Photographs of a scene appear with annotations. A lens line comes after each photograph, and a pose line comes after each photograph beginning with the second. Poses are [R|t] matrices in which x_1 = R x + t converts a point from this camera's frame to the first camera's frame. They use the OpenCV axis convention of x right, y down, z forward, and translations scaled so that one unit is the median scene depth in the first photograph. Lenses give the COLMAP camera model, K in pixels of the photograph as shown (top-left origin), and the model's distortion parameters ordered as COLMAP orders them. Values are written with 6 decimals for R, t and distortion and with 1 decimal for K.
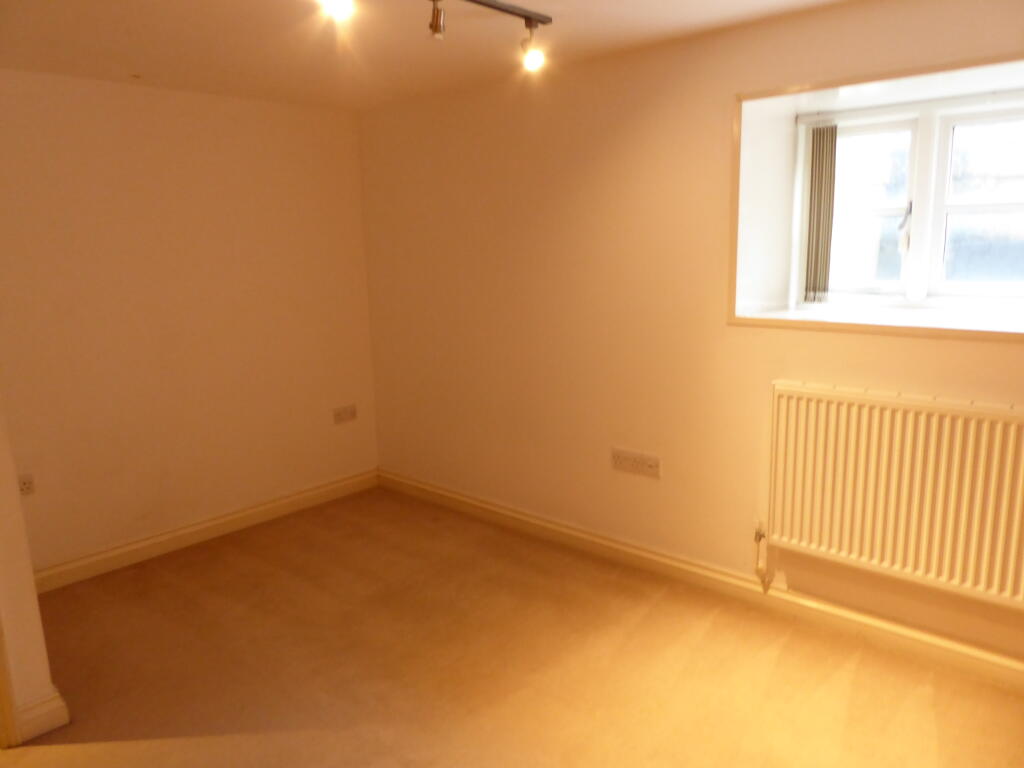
lens RADIAL K [[732.4, 0, 512.0], [0, 732.4, 384.0], [0, 0, 1]] dist [0.009644, 0.006669]
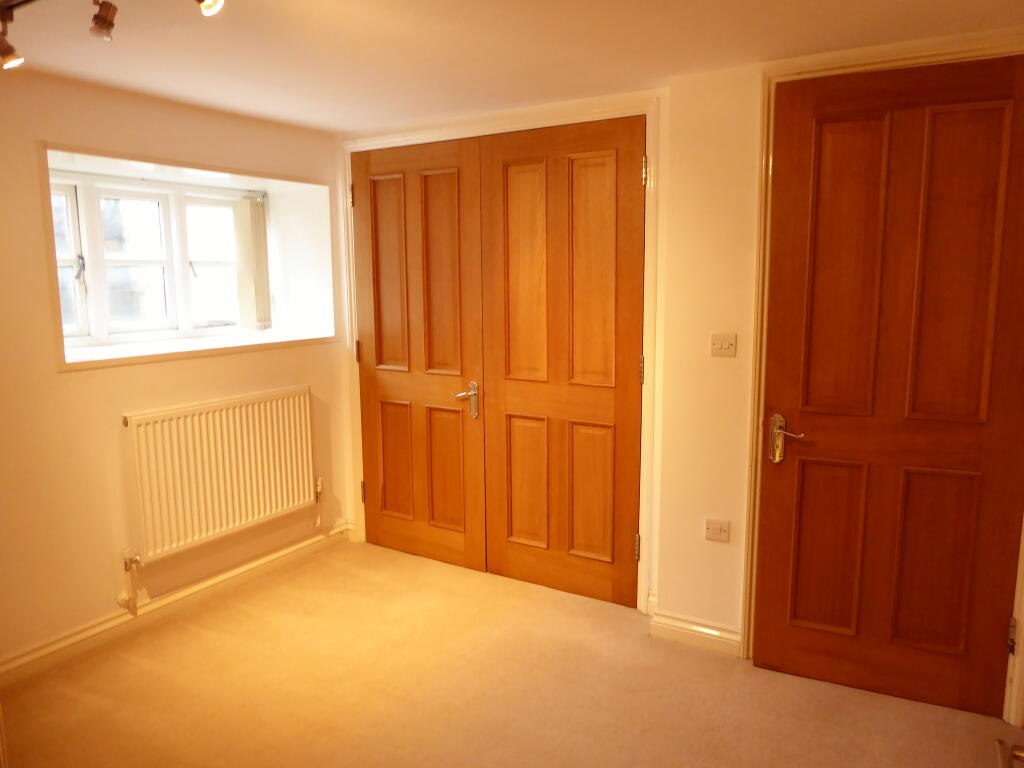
lens RADIAL K [[718.5, 0, 512.0], [0, 718.5, 384.0], [0, 0, 1]] dist [-0.105063, 0.001550]
pose [[-0.209516, -0.120218, 0.970387, -0.709122], [0.187176, 0.969130, 0.160475, -0.100538], [-0.959723, 0.215256, -0.180546, 0.600001]]
